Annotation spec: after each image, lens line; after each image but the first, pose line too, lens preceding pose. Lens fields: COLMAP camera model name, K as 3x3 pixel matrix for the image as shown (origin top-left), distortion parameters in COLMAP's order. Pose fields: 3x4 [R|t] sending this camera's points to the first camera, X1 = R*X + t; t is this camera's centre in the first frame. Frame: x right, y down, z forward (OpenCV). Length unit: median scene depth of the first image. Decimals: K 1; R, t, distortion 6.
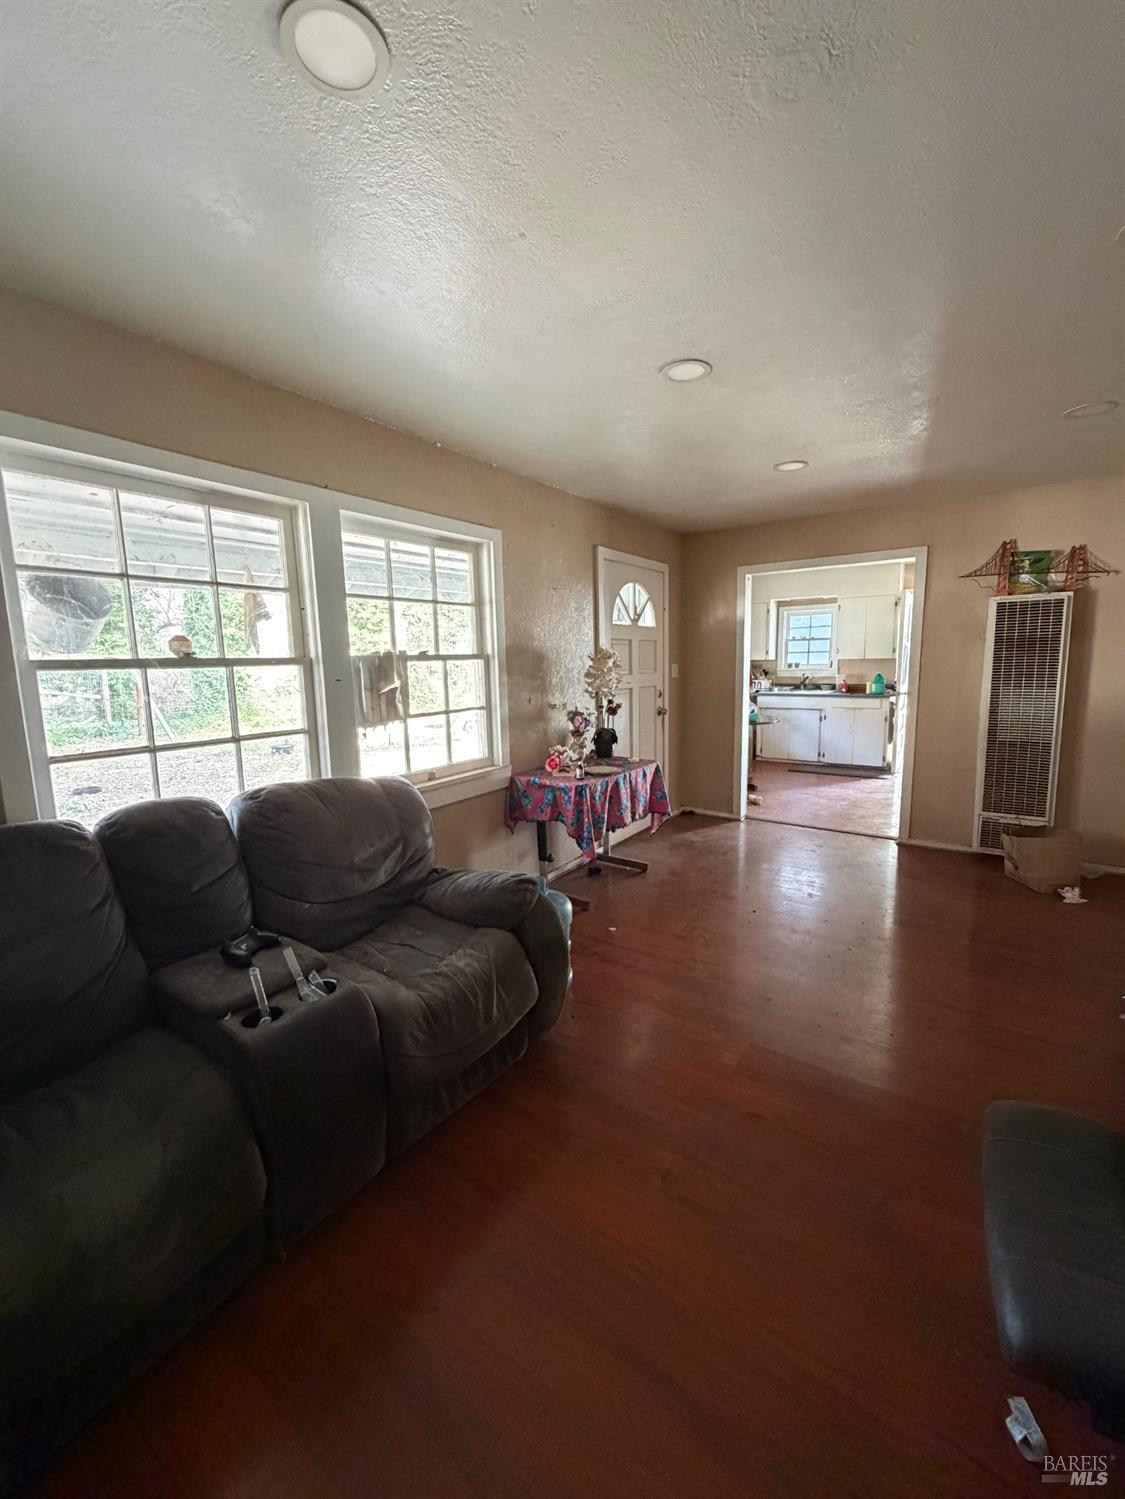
lens RADIAL K [[603.3, 0, 562.1], [0, 603.3, 743.1], [0, 0, 1]] dist [0.003076, -0.000391]
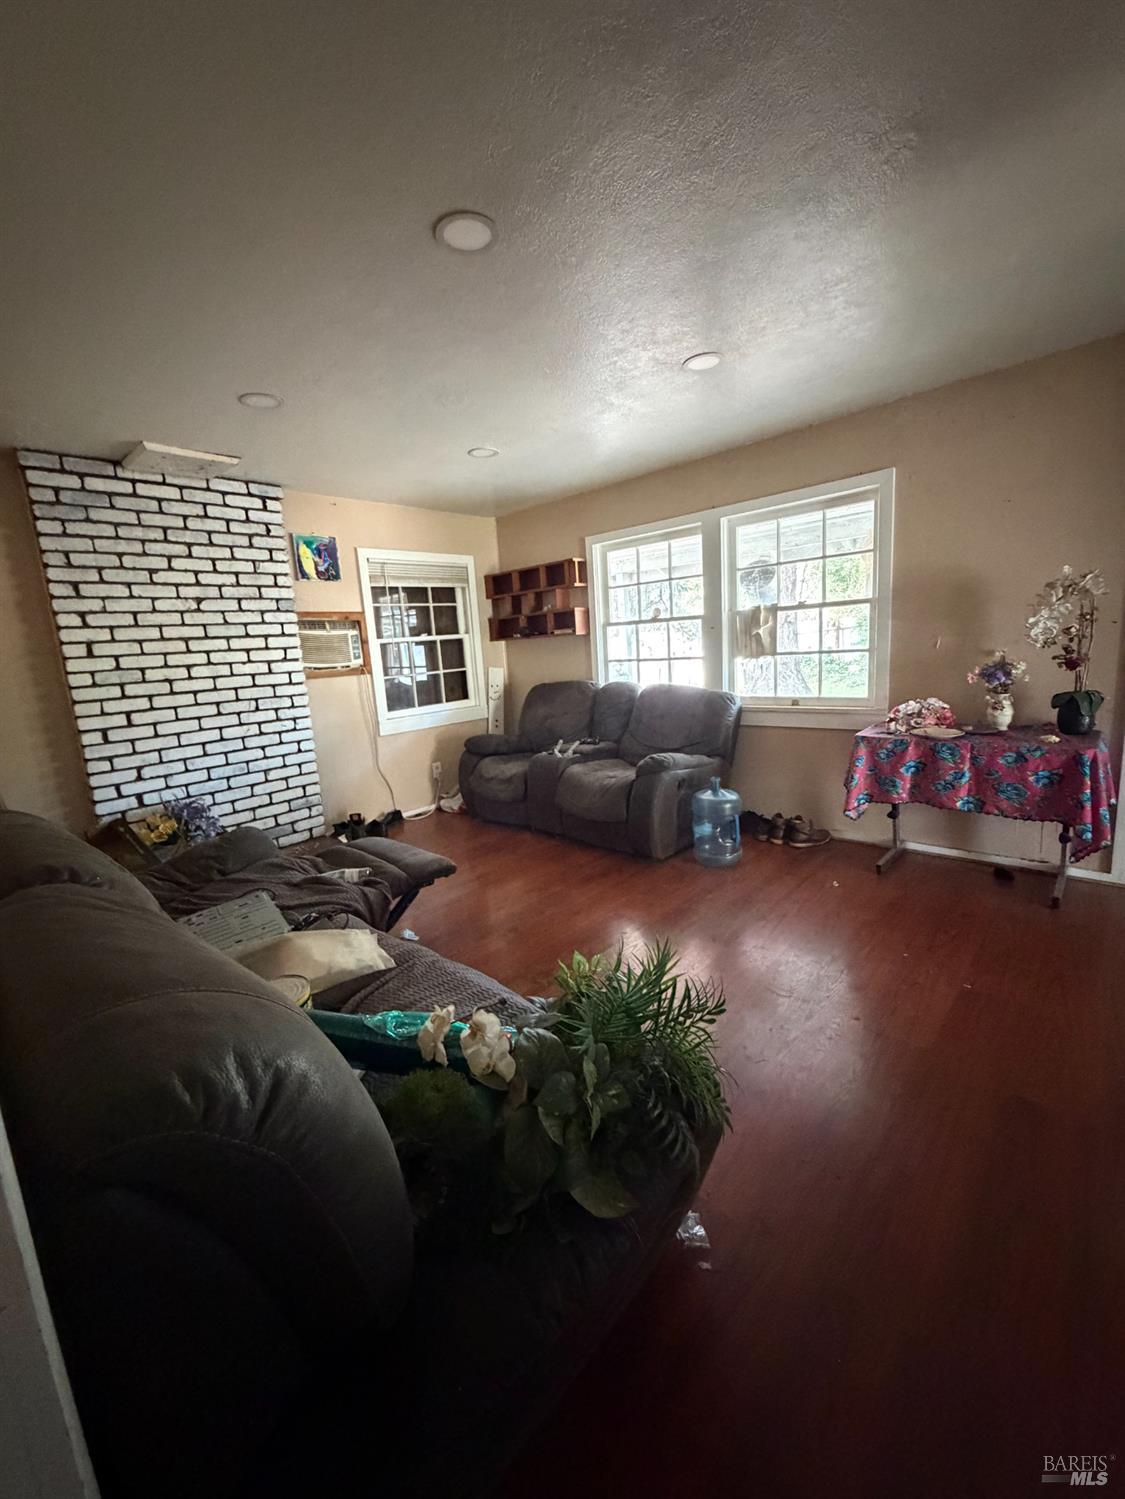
lens RADIAL K [[603.3, 0, 558.6], [0, 603.3, 748.1], [0, 0, 1]] dist [0.003076, -0.000391]
pose [[-0.158716, 0.202428, -0.966350, 1.136944], [-0.061771, 0.974803, 0.214345, -0.097247], [0.985390, 0.093712, -0.142213, 0.734846]]
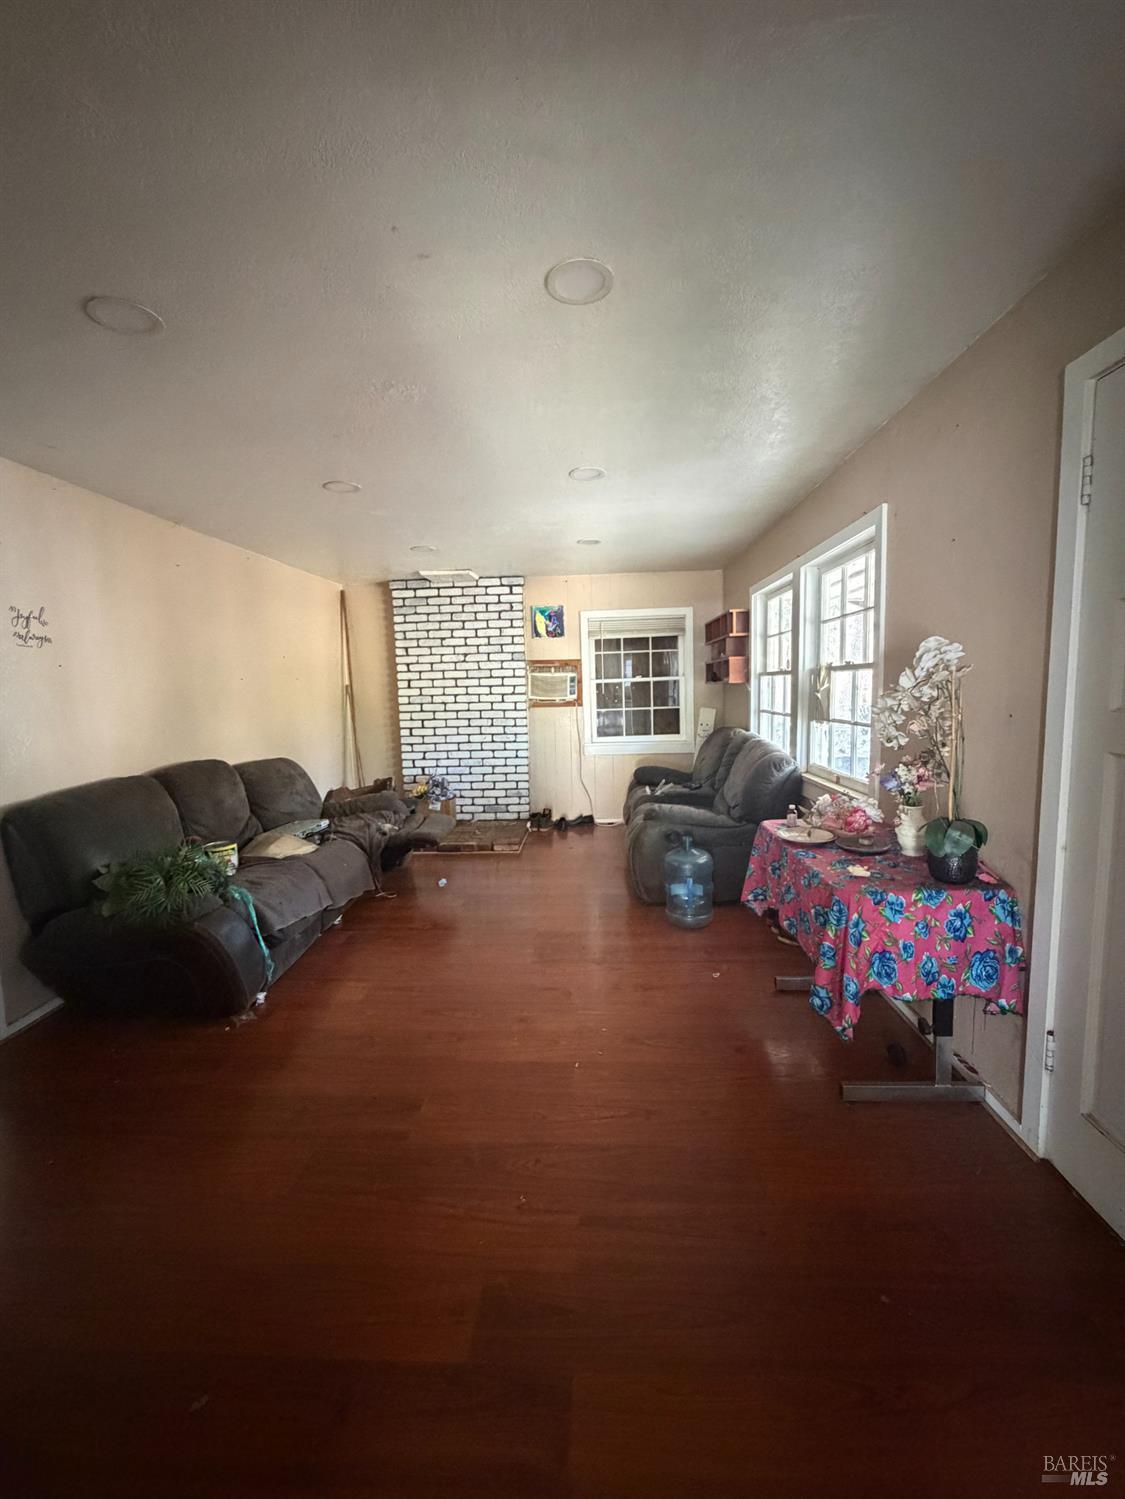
lens RADIAL K [[603.3, 0, 554.0], [0, 603.3, 748.8], [0, 0, 1]] dist [0.003076, -0.000391]
pose [[-0.860548, 0.098214, -0.499811, 0.770015], [-0.020155, 0.973901, 0.226075, -0.238497], [0.508971, 0.204623, -0.836109, 1.698396]]
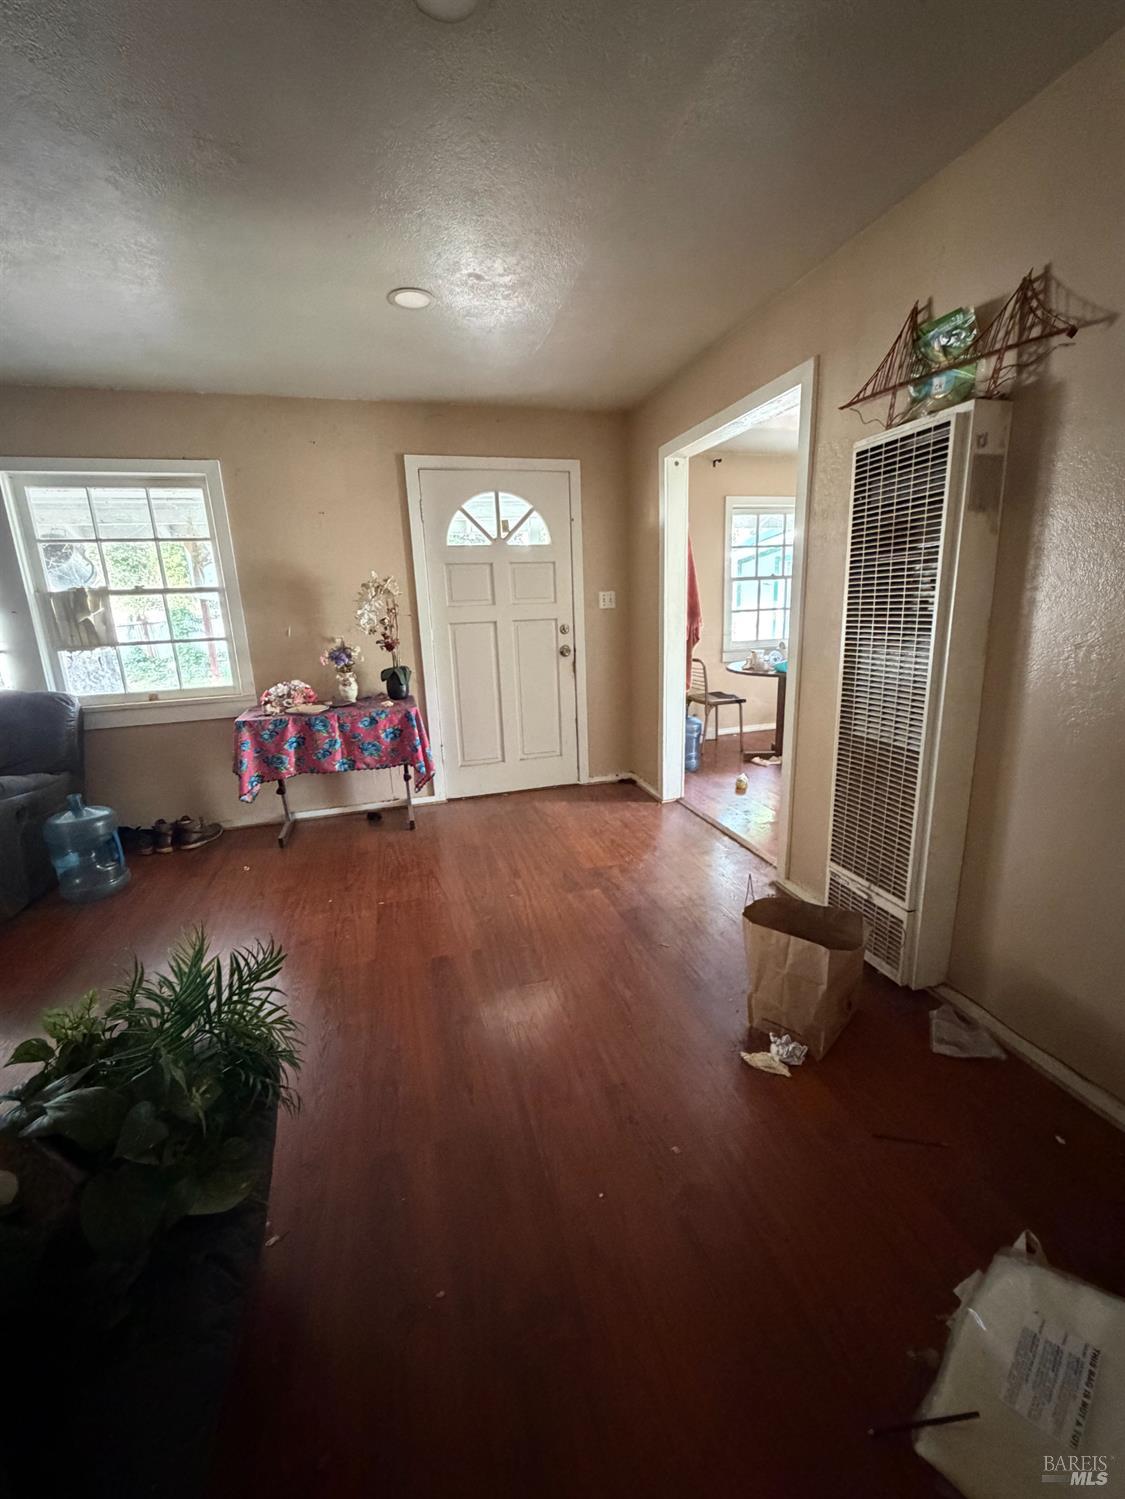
lens RADIAL K [[603.3, 0, 565.7], [0, 603.3, 748.1], [0, 0, 1]] dist [0.003076, -0.000391]
pose [[0.772348, 0.140438, -0.619480, 1.156428], [-0.062374, 0.987308, 0.146059, -0.071185], [0.632130, -0.074169, 0.771305, 0.632163]]
